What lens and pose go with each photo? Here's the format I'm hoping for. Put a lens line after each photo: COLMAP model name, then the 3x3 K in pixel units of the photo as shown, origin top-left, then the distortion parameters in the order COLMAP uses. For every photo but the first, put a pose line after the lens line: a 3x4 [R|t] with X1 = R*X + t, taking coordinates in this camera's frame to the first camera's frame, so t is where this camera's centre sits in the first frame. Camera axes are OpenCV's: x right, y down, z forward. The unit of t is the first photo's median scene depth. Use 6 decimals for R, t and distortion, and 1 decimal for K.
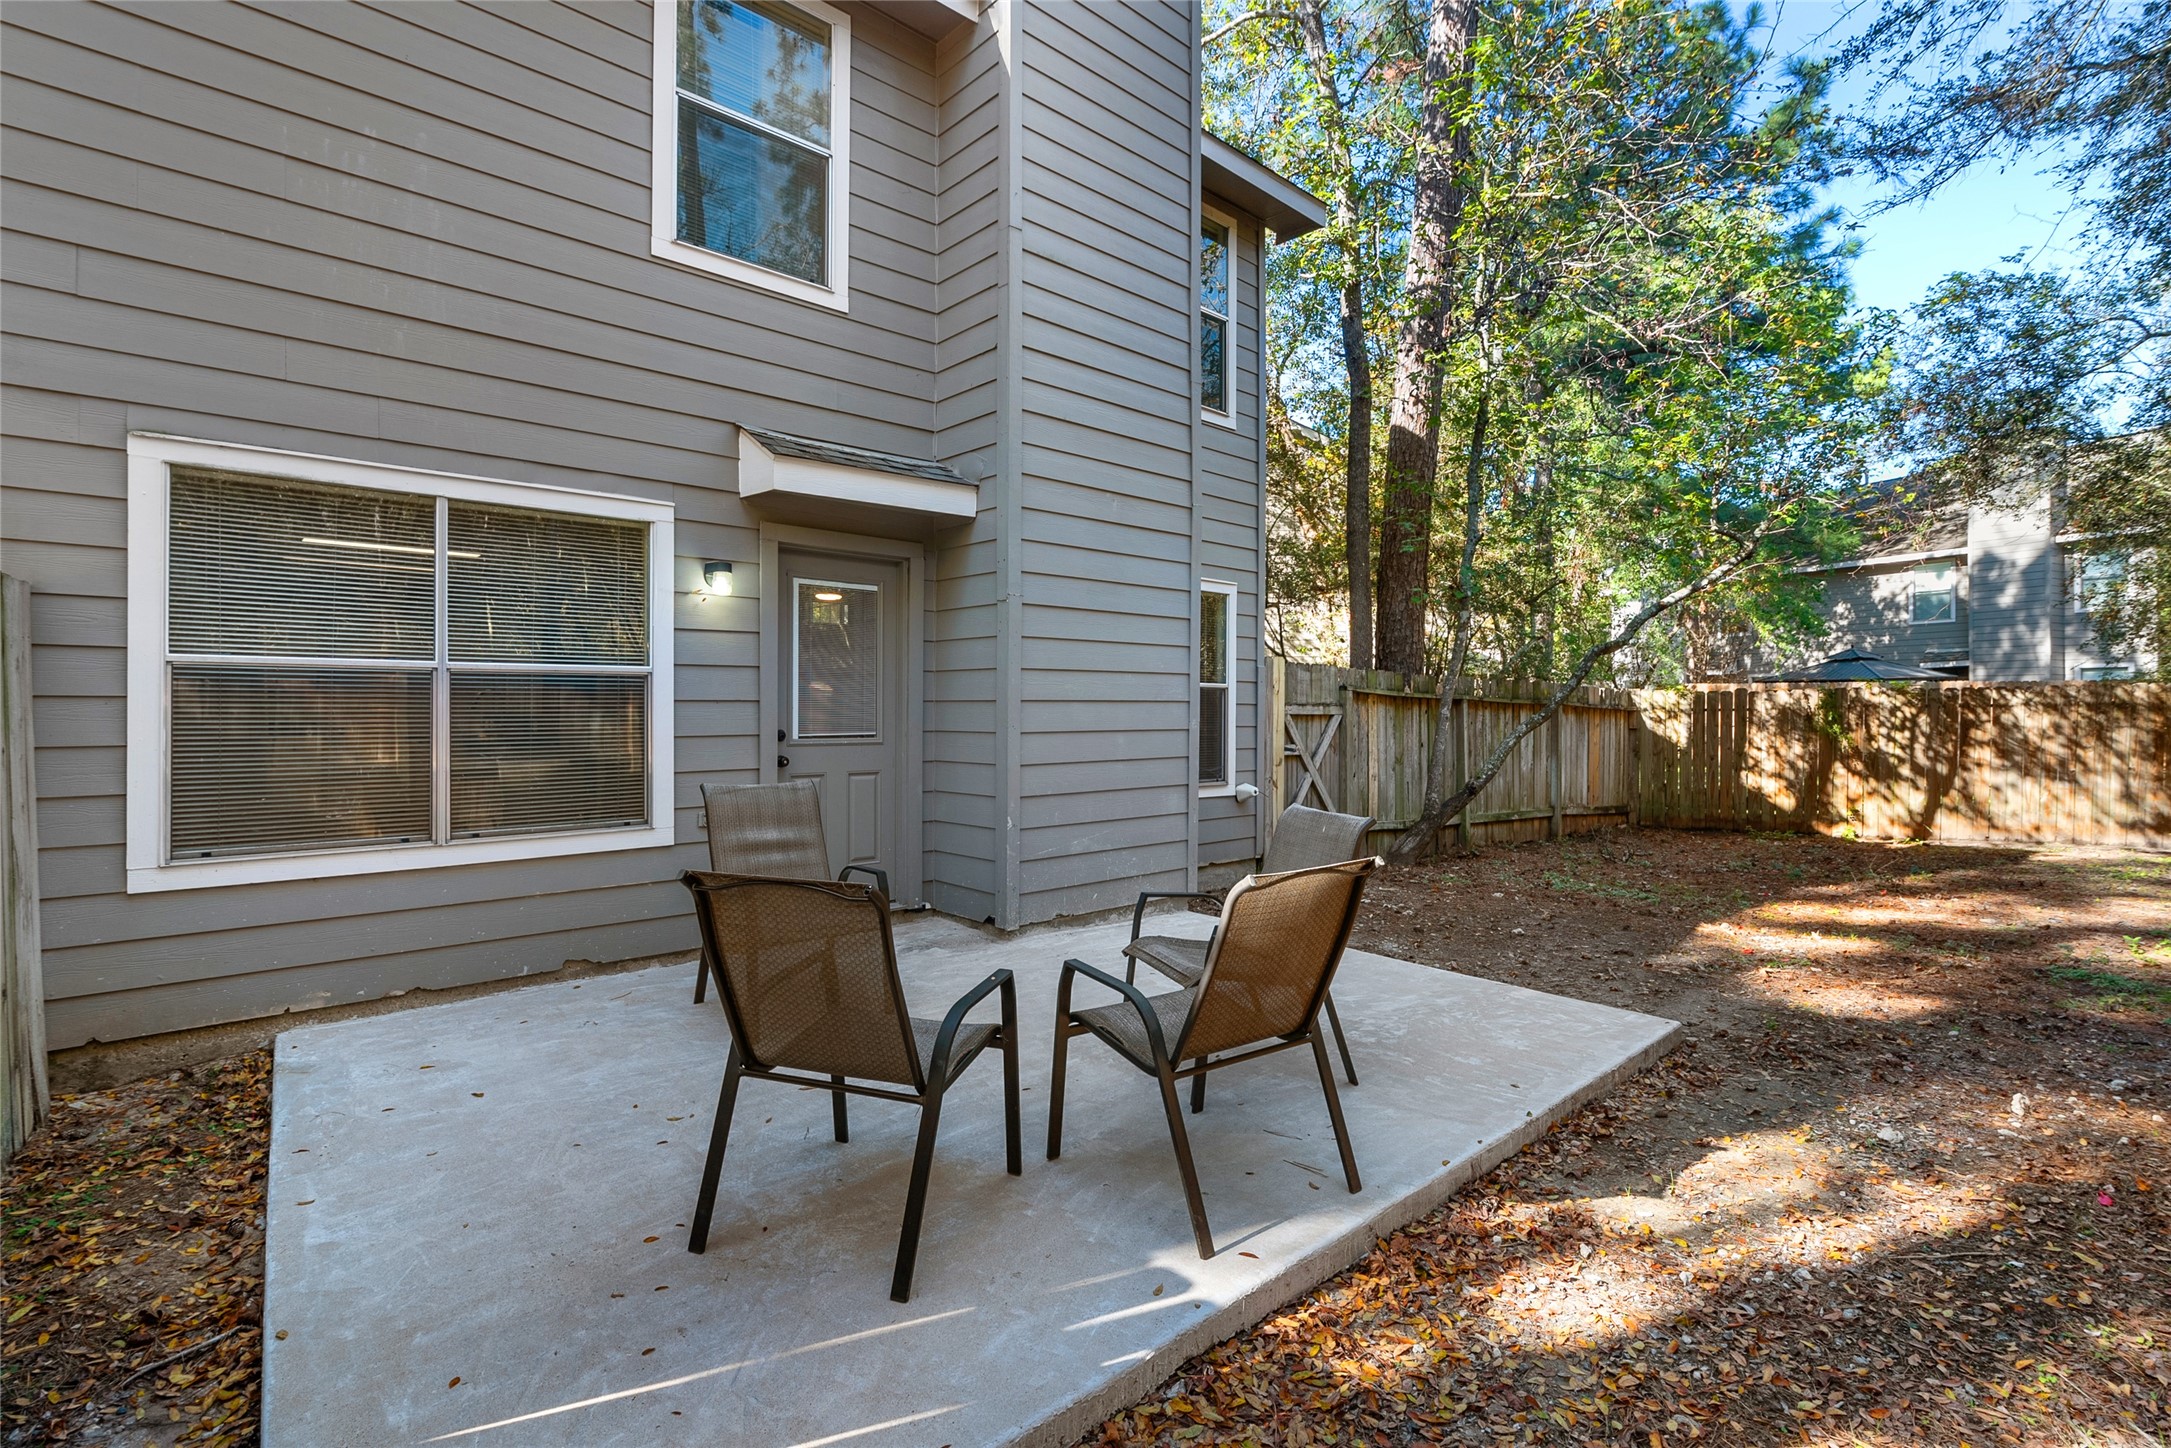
lens RADIAL K [[1013.8, 0, 1090.6], [0, 1013.8, 713.5], [0, 0, 1]] dist [-0.009988, 0.000349]
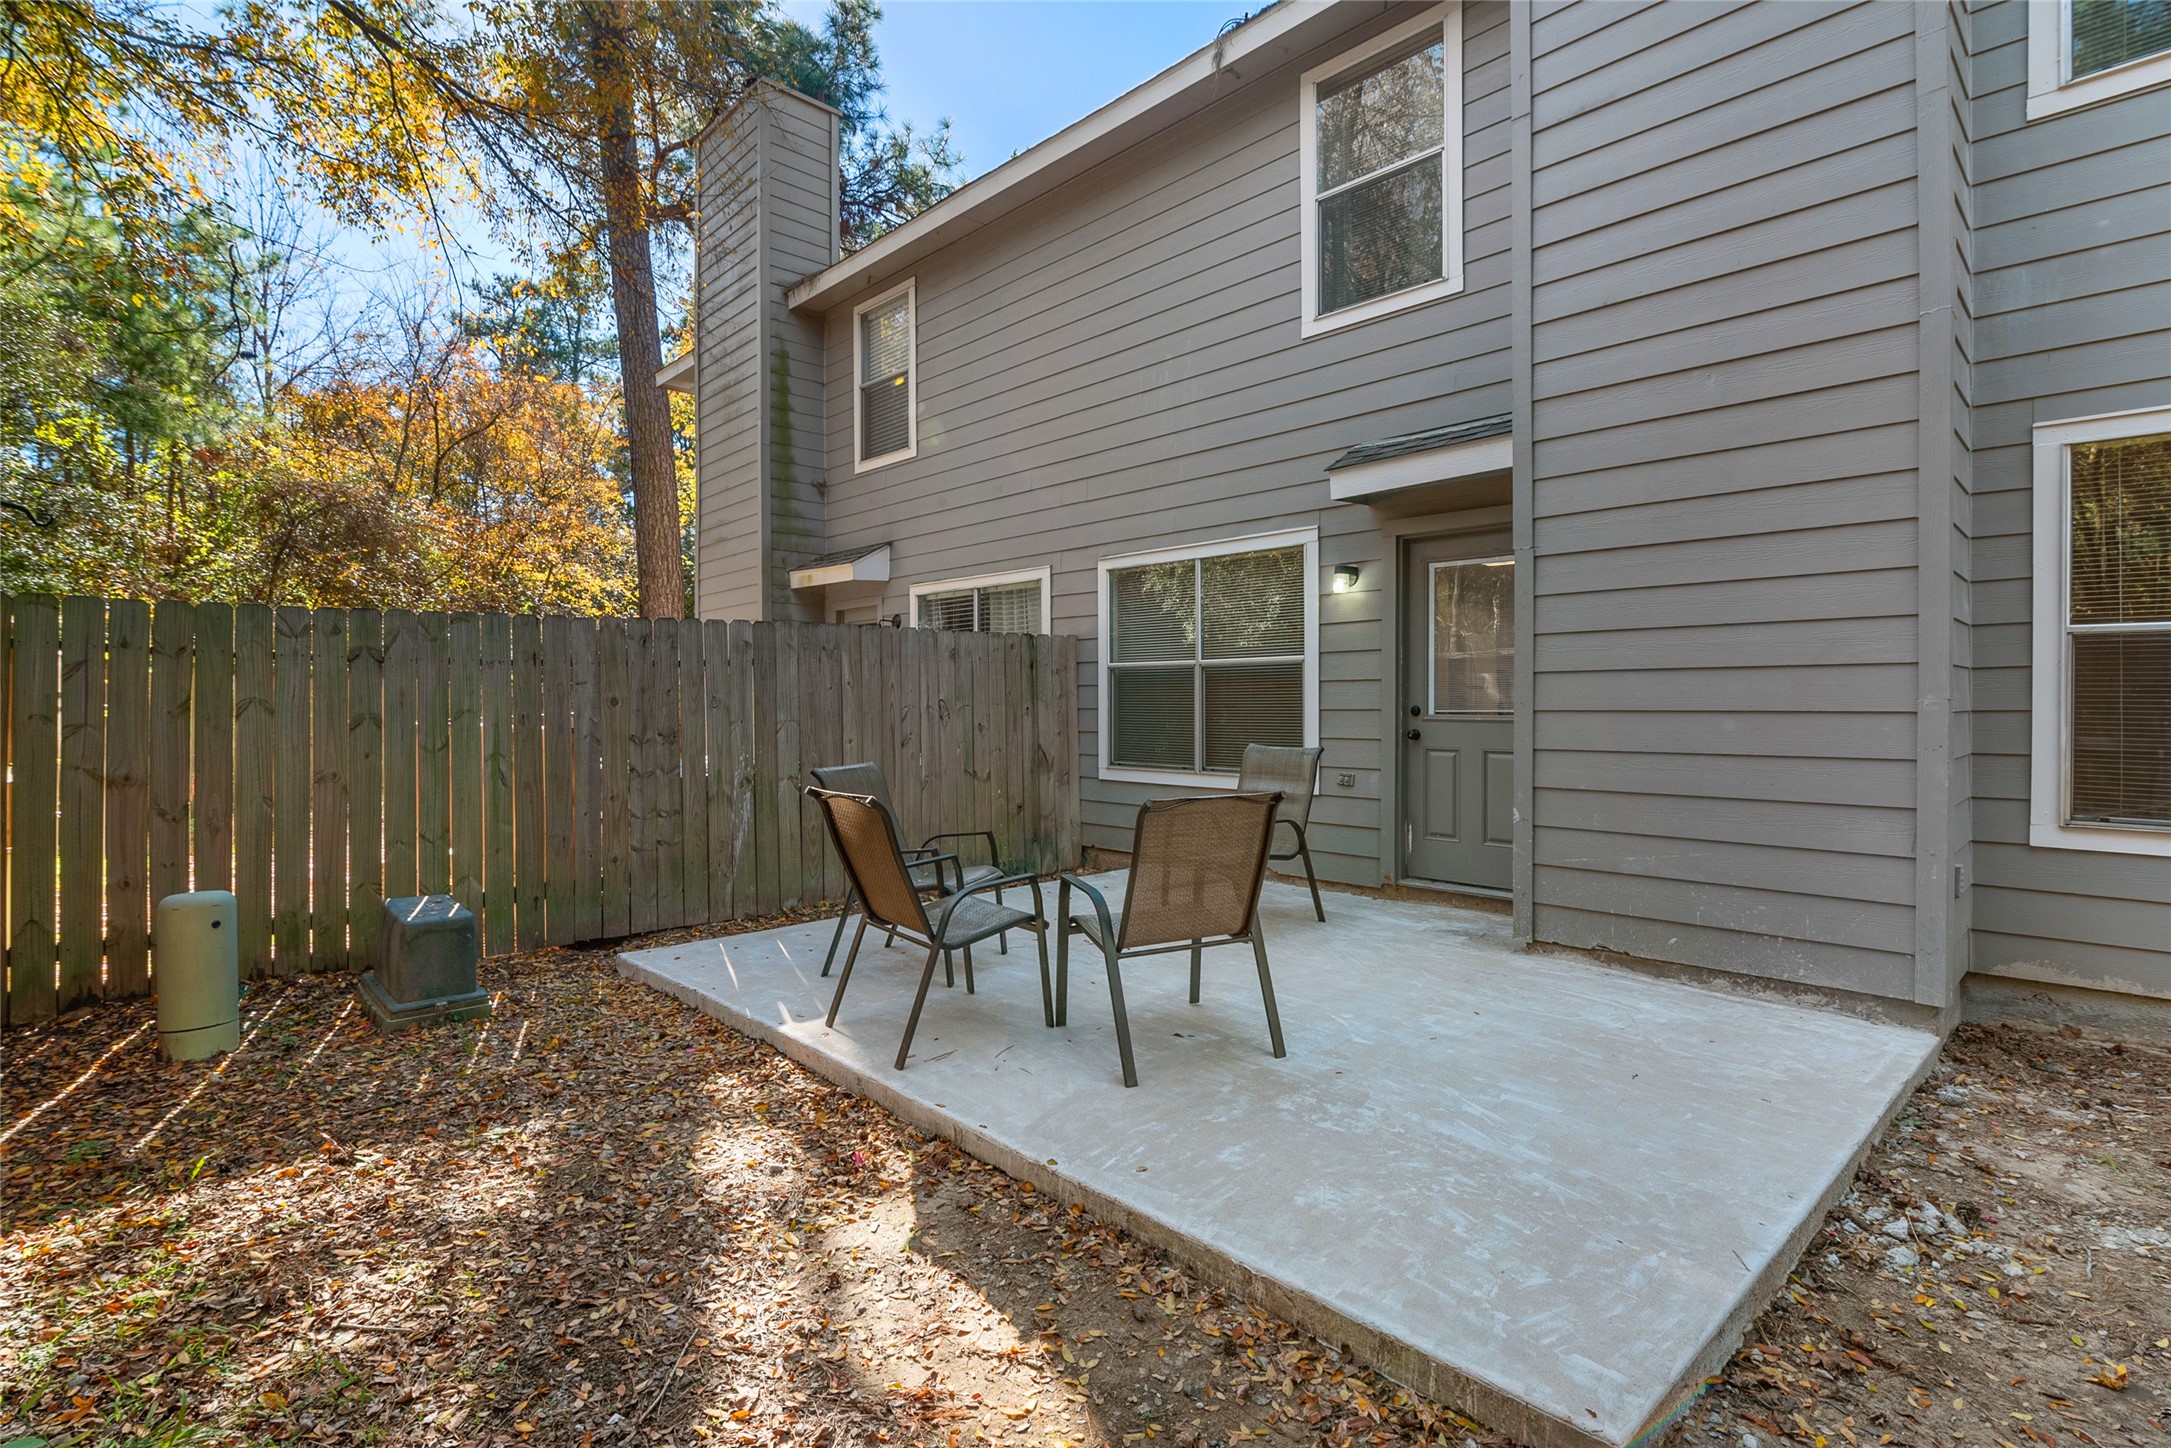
lens RADIAL K [[1013.8, 0, 1087.8], [0, 1013.8, 710.3], [0, 0, 1]] dist [-0.009988, 0.000349]
pose [[0.018598, 0.003623, -0.999820, 0.935128], [-0.006072, 0.999975, 0.003510, 0.022665], [0.999809, 0.006005, 0.018619, 0.759508]]
